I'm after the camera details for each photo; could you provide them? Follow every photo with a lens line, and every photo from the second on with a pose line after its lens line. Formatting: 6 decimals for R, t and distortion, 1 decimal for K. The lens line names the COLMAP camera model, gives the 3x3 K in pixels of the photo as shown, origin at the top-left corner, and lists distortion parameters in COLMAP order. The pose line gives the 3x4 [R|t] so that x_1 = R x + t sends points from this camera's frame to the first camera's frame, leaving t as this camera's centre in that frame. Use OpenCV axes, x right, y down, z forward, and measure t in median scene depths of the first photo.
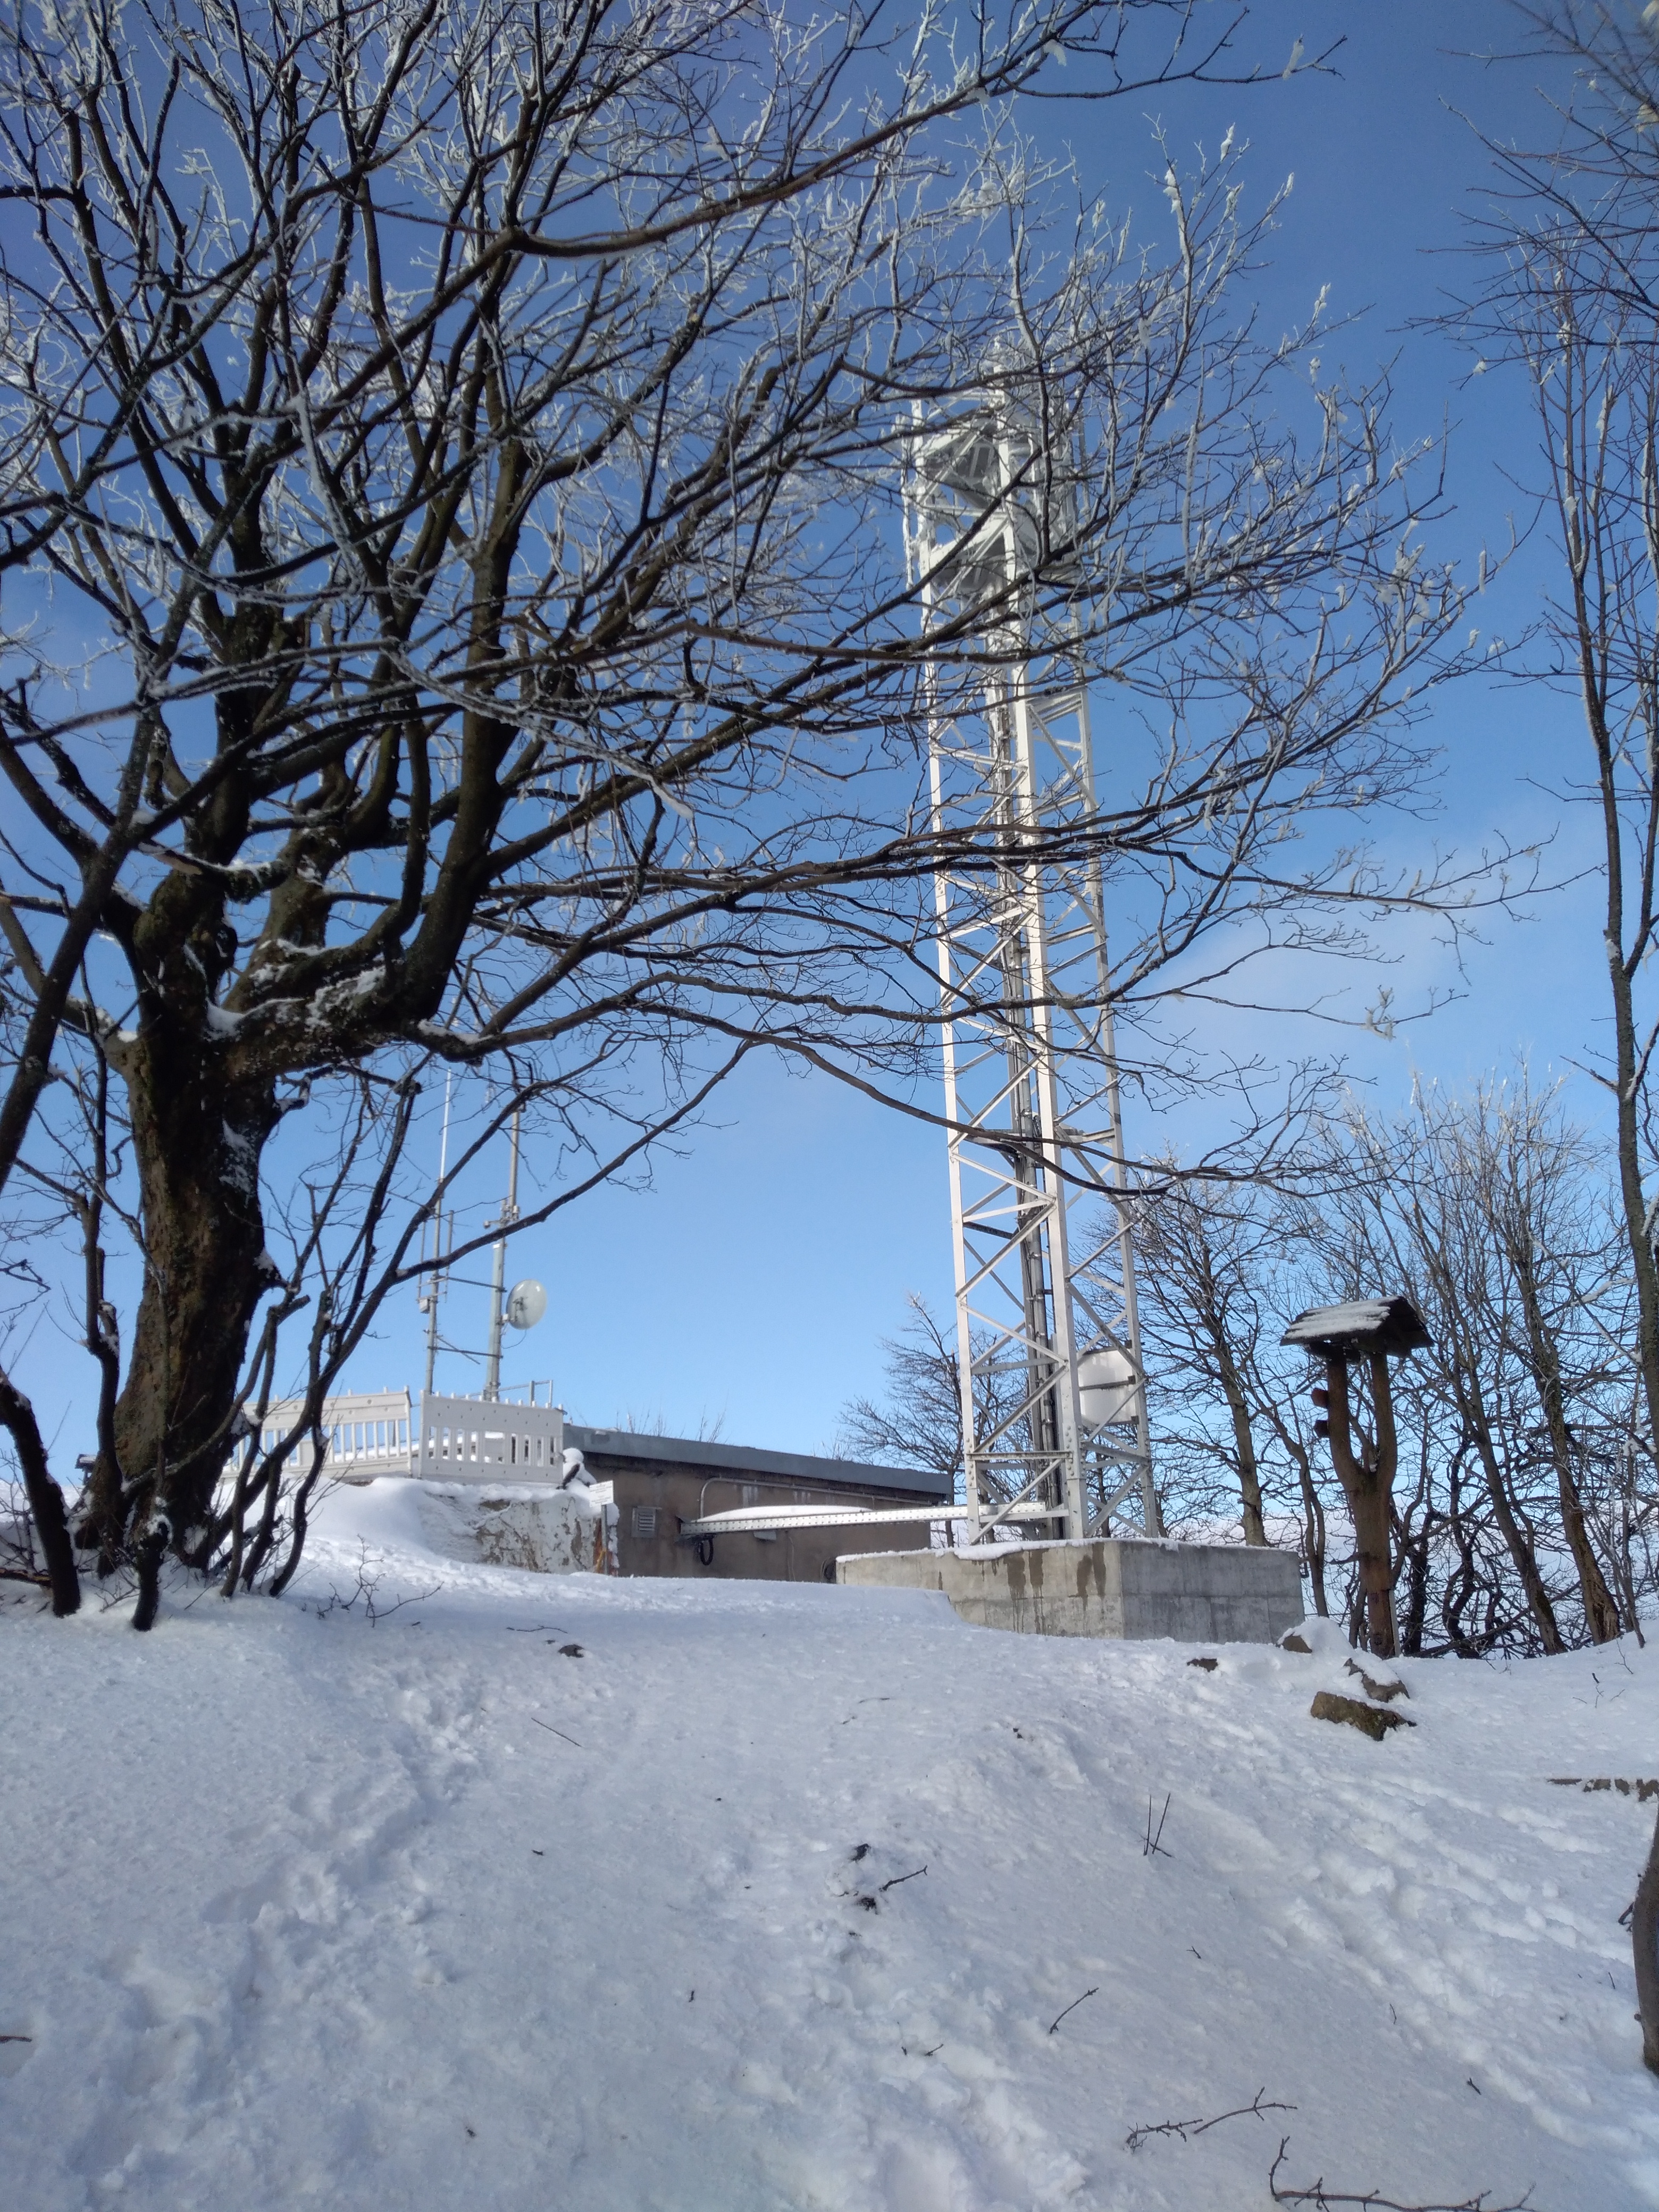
lens RADIAL K [[1702.1, 0, 821.3], [0, 1702.1, 1088.8], [0, 0, 1]] dist [0.034317, -0.068167]
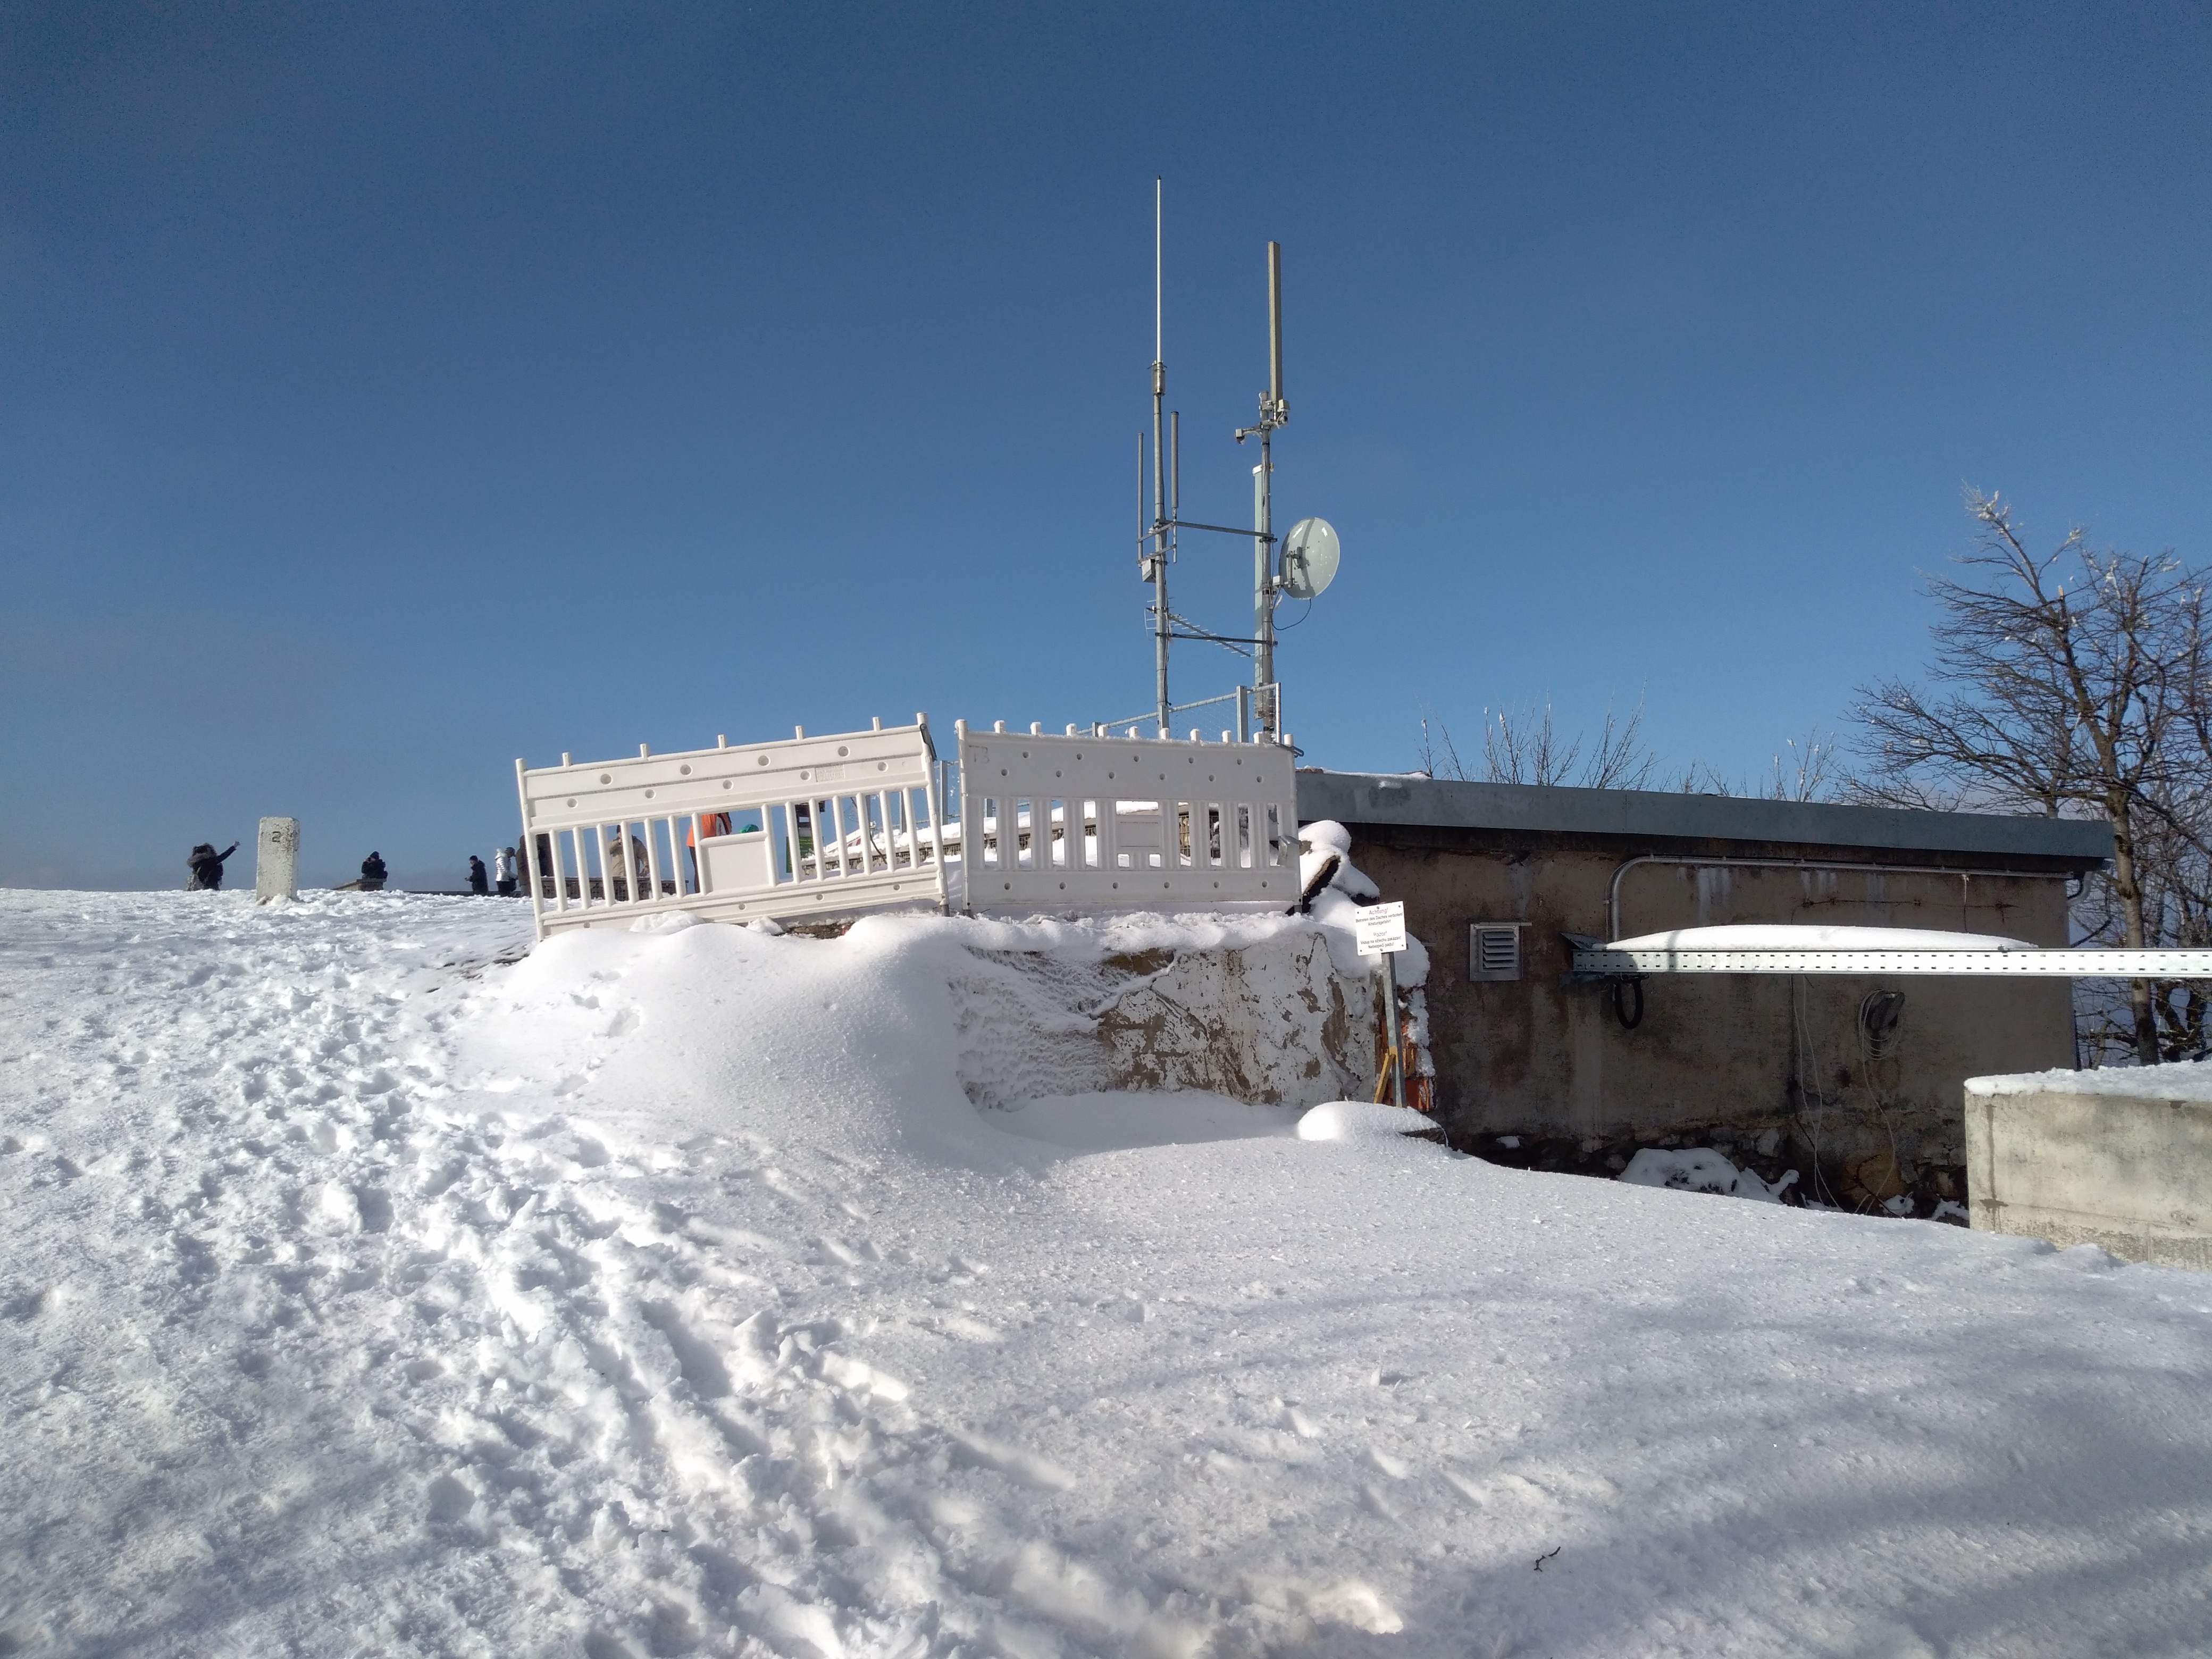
lens RADIAL K [[1702.1, 0, 1106.0], [0, 1702.1, 829.5], [0, 0, 1]] dist [0.034317, -0.068167]
pose [[0.936938, -0.016602, -0.349102, -0.039203], [0.106425, 0.964987, 0.239738, 0.096012], [0.332899, -0.261773, 0.905899, 0.568999]]
